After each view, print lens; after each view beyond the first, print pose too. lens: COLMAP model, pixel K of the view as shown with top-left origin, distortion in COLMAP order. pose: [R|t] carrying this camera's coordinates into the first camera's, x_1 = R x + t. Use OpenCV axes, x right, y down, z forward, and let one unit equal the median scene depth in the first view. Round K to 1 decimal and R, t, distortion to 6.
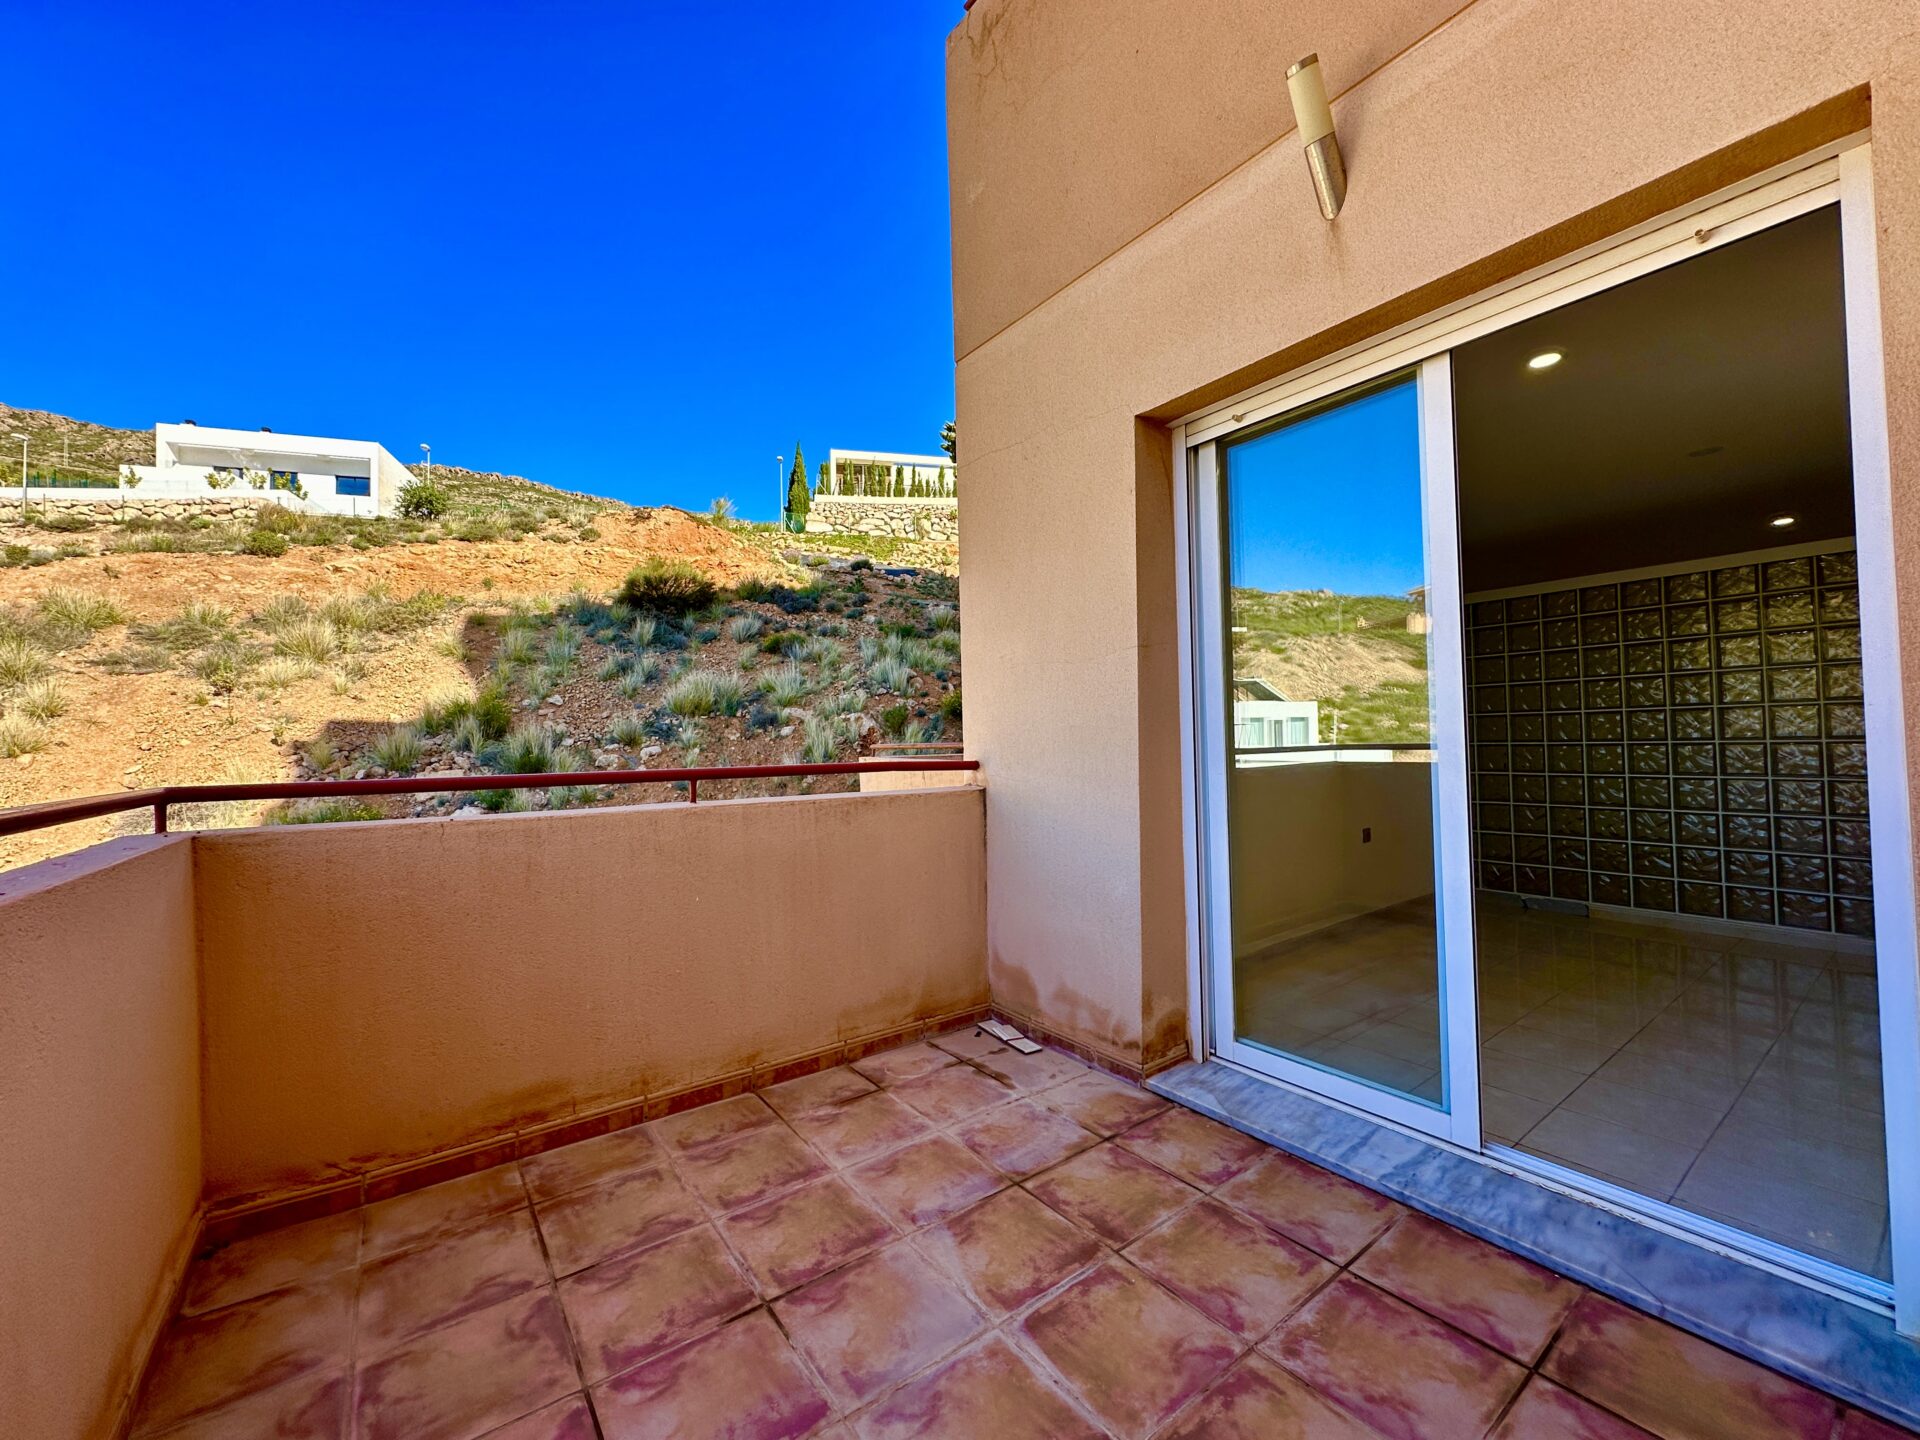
lens RADIAL K [[763.1, 0, 960.6], [0, 763.1, 721.4], [0, 0, 1]] dist [-0.002207, 0.000689]
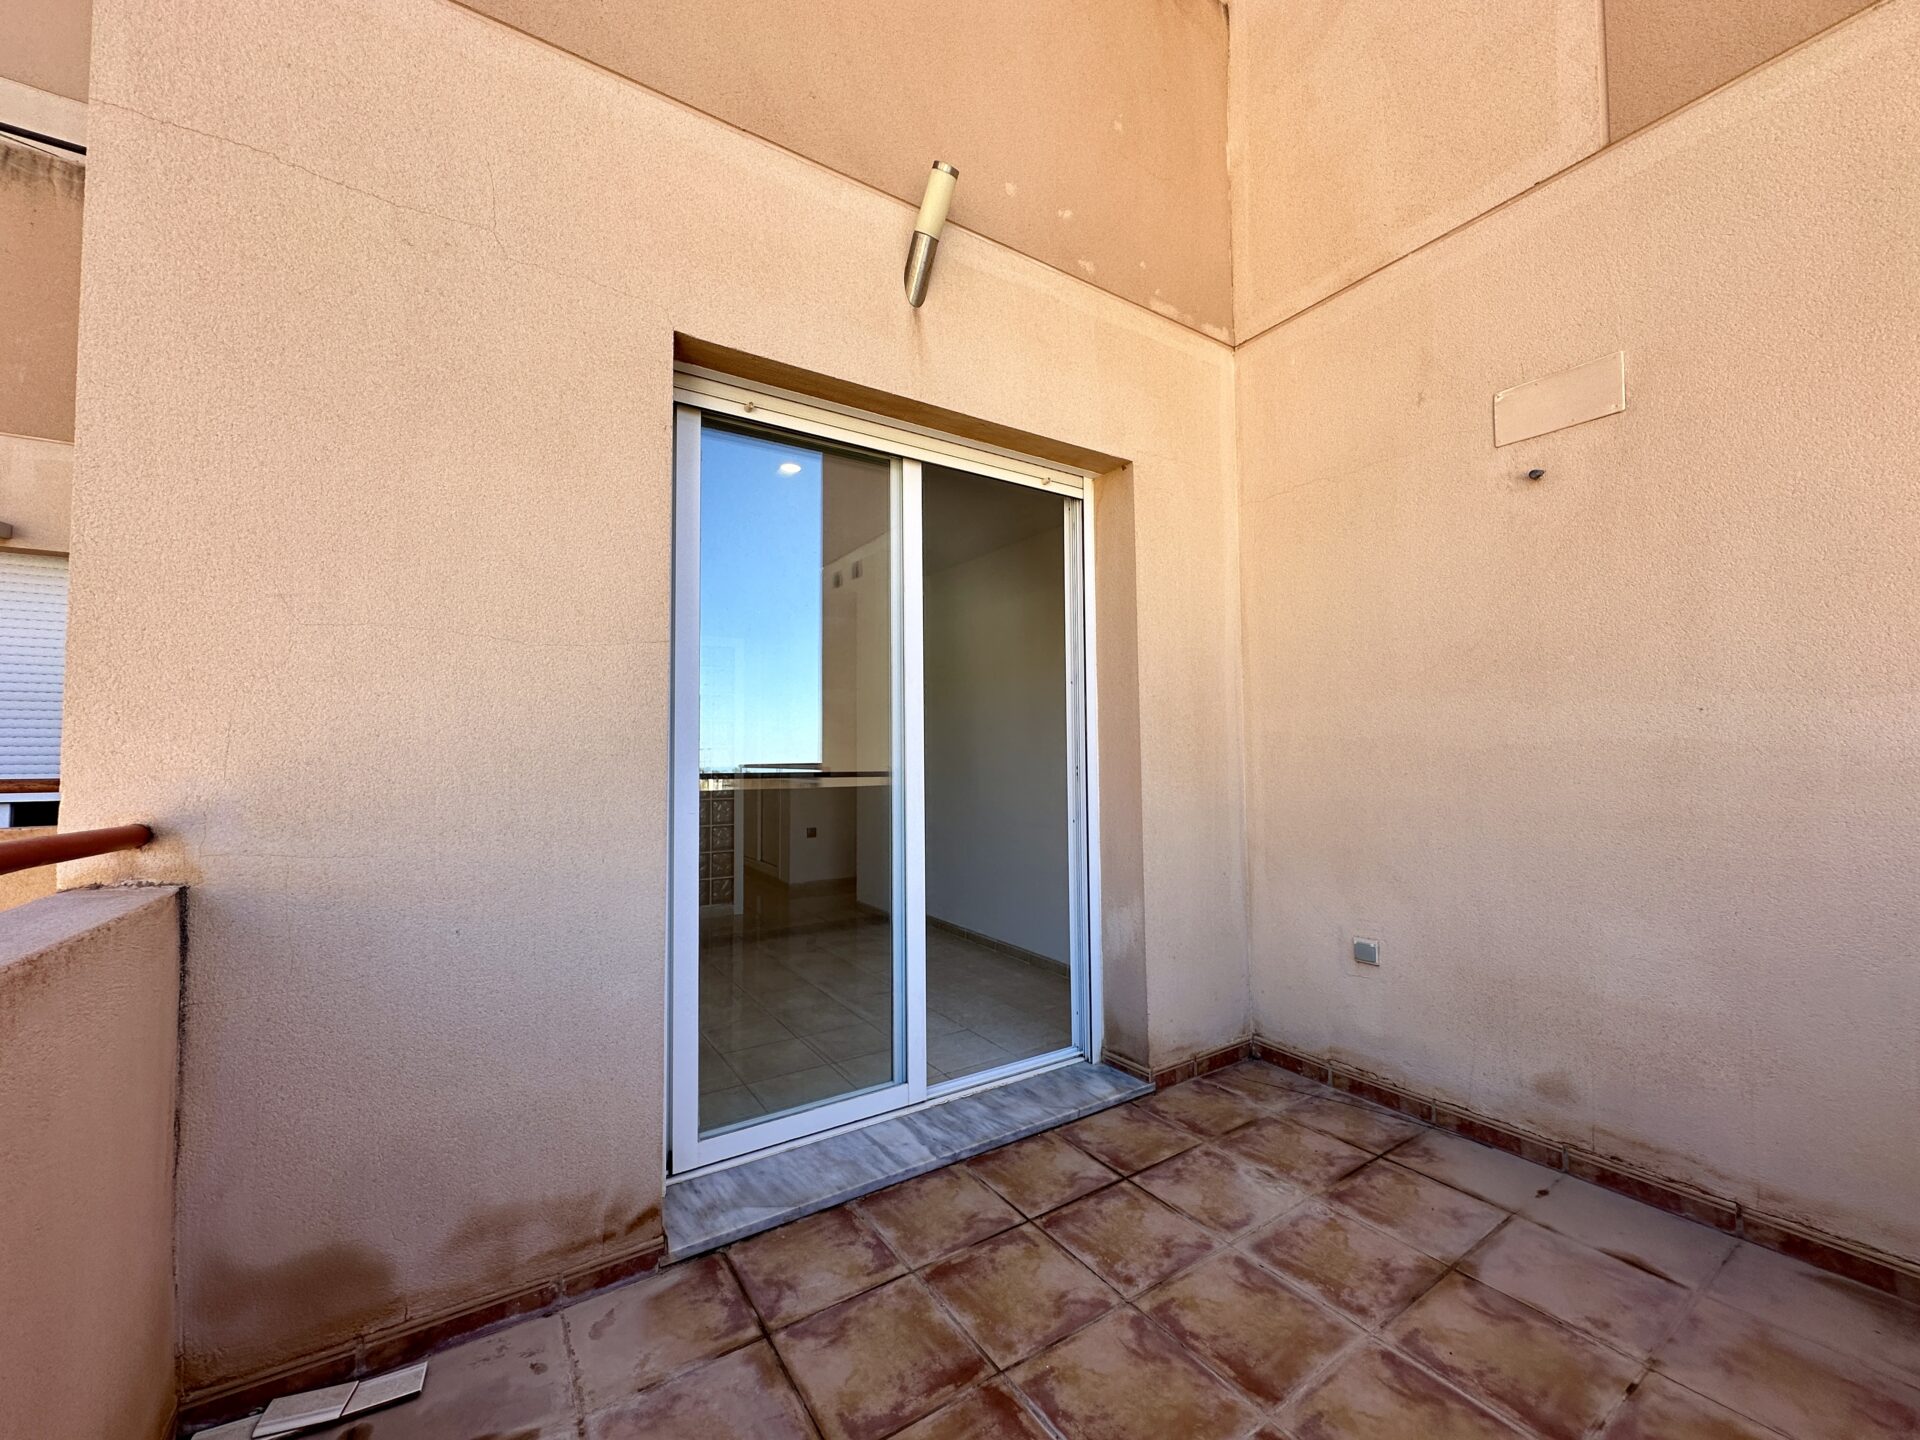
lens RADIAL K [[763.1, 0, 960.6], [0, 763.1, 721.4], [0, 0, 1]] dist [-0.002207, 0.000689]
pose [[0.055837, 0.064430, 0.996359, -0.549451], [-0.017623, 0.997824, -0.063537, 0.020944], [-0.998284, -0.014011, 0.056851, 0.799028]]
